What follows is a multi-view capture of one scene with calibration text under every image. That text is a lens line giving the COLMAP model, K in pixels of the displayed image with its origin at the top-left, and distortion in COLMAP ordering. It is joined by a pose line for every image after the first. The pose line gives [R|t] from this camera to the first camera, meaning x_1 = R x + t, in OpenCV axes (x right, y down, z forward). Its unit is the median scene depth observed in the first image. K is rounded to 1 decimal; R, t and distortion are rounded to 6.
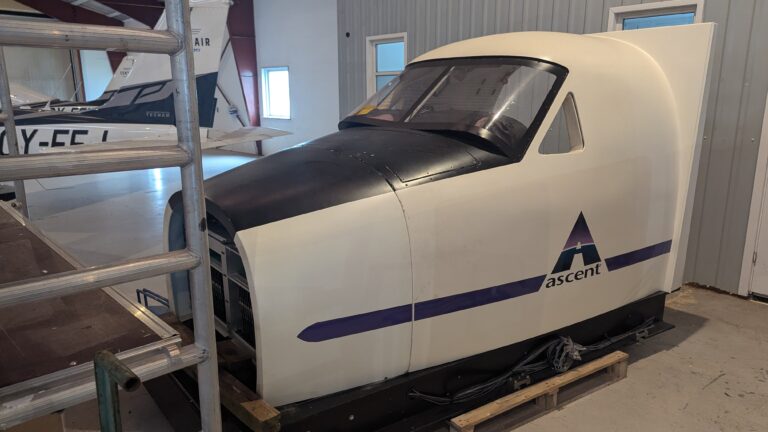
lens RADIAL K [[554.1, 0, 386.1], [0, 554.1, 236.0], [0, 0, 1]] dist [0.098250, -0.093666]
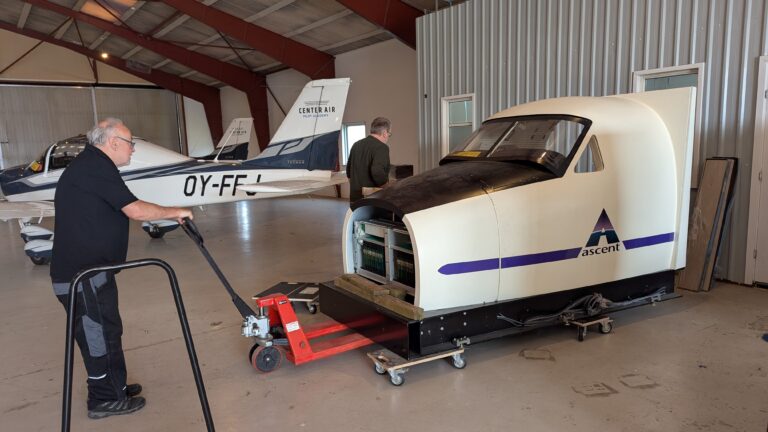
lens RADIAL K [[554.1, 0, 386.1], [0, 554.1, 236.0], [0, 0, 1]] dist [0.098250, -0.093666]
pose [[0.995134, -0.016585, -0.097128, -0.100277], [0.008452, 0.996467, -0.083558, 0.145483], [0.098171, 0.082330, 0.991758, -0.567103]]
